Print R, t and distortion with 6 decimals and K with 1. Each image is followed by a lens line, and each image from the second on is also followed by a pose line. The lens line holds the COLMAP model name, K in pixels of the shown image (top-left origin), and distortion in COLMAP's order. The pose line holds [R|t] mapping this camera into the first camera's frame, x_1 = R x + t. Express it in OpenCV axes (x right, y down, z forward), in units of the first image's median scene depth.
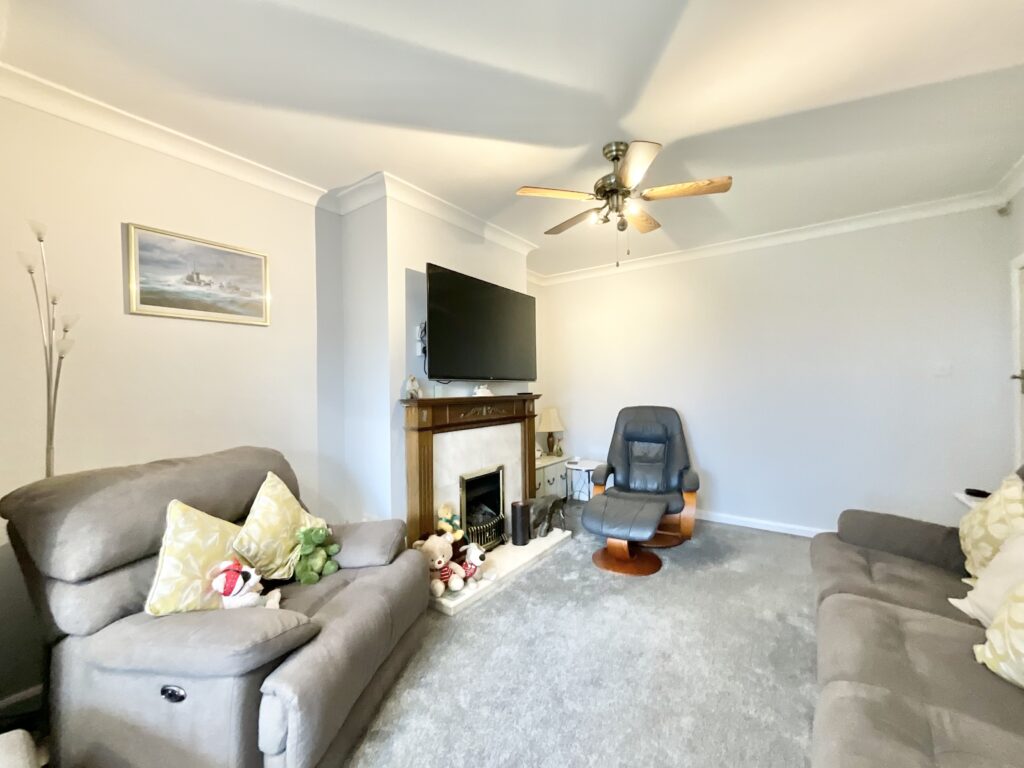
lens RADIAL K [[415.4, 0, 512.0], [0, 415.4, 384.0], [0, 0, 1]] dist [-0.000915, -0.000113]
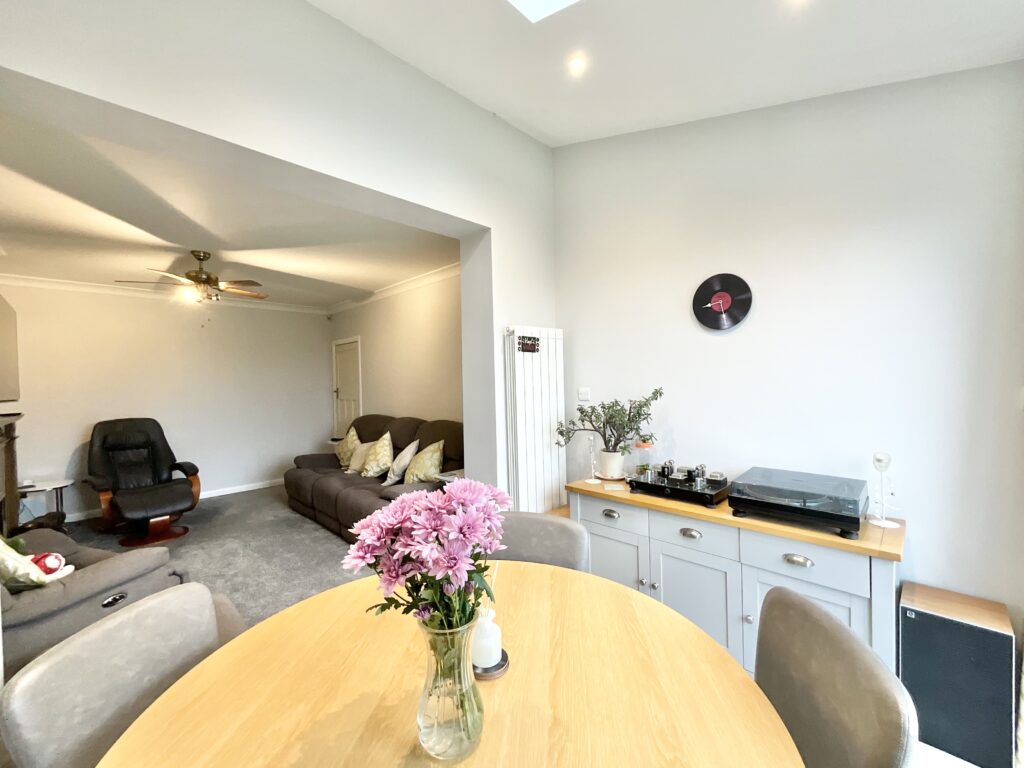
lens RADIAL K [[415.4, 0, 512.0], [0, 415.4, 384.0], [0, 0, 1]] dist [-0.000915, -0.000113]
pose [[0.153732, 0.003826, 0.988105, -0.952365], [0.020847, 0.999757, -0.007114, -0.021570], [-0.987893, 0.021693, 0.153615, -0.351213]]
